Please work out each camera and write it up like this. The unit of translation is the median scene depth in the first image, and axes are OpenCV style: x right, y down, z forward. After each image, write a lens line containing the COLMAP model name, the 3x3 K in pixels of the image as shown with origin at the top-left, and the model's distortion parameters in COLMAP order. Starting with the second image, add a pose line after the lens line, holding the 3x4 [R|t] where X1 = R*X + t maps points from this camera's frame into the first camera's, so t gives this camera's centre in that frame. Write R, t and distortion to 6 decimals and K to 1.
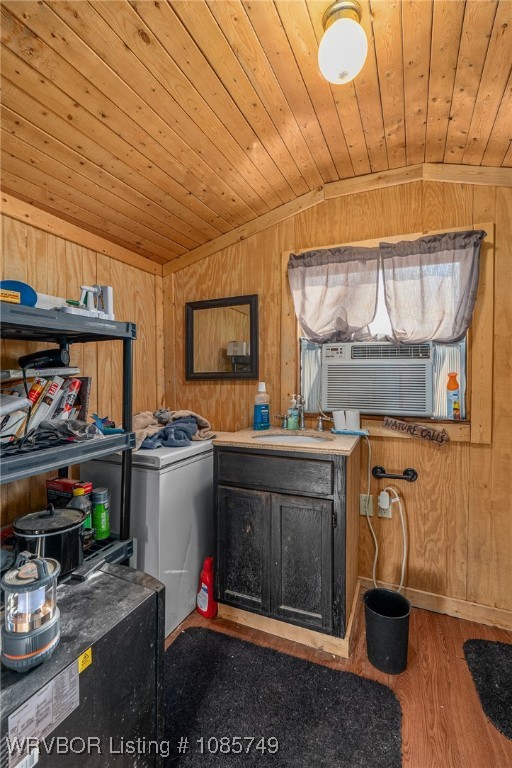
lens RADIAL K [[350.6, 0, 258.0], [0, 350.6, 378.6], [0, 0, 1]] dist [-0.008332, 0.003082]
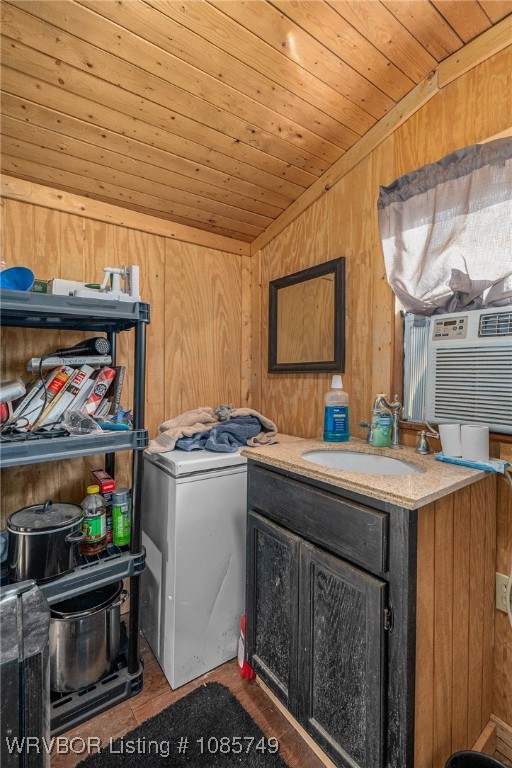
lens RADIAL K [[350.6, 0, 250.2], [0, 350.6, 372.3], [0, 0, 1]] dist [-0.008332, 0.003082]
pose [[0.862497, 0.007434, -0.506007, 0.243518], [-0.010585, 0.999938, -0.003351, 0.009461], [0.505951, 0.008246, 0.862523, 0.316959]]
